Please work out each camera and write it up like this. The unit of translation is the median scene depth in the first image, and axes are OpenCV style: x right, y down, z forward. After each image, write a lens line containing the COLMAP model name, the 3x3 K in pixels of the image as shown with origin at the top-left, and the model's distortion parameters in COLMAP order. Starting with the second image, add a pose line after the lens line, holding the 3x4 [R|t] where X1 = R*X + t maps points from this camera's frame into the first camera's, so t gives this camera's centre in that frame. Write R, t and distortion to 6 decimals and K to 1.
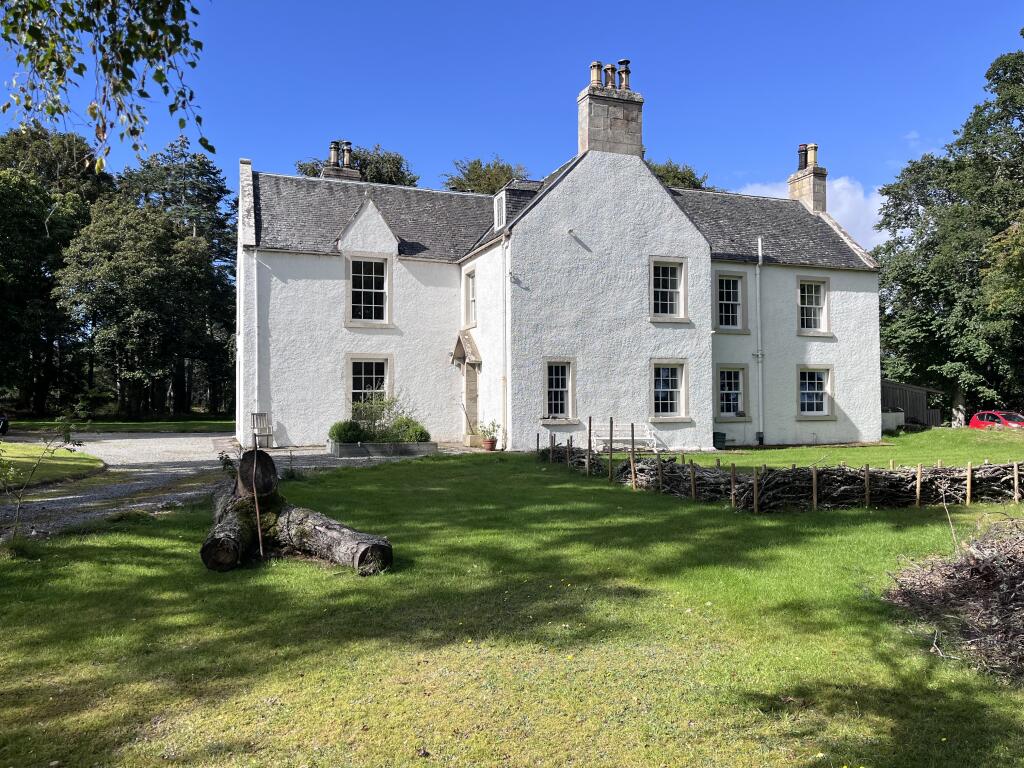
lens RADIAL K [[760.6, 0, 515.7], [0, 760.6, 380.8], [0, 0, 1]] dist [-0.013128, -0.004305]
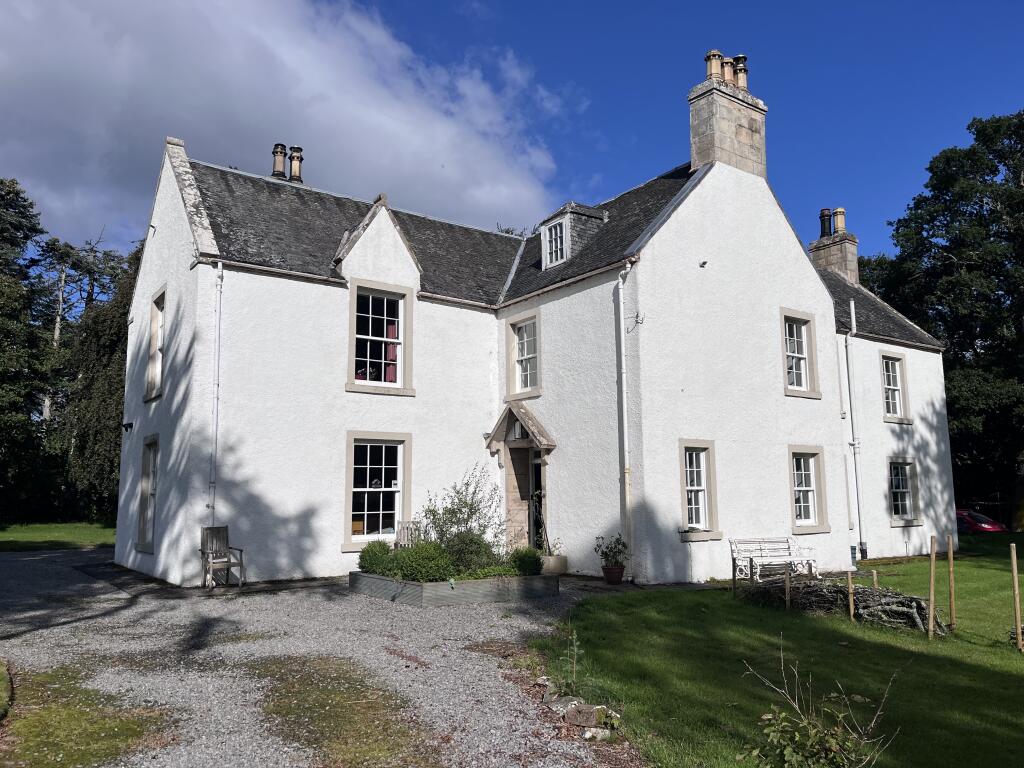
lens RADIAL K [[760.6, 0, 510.8], [0, 760.6, 386.7], [0, 0, 1]] dist [-0.013128, -0.004305]
pose [[0.965685, 0.035041, 0.257343, -0.253306], [-0.005383, 0.993344, -0.115058, 0.000655], [-0.259662, 0.109724, 0.959446, 0.329001]]
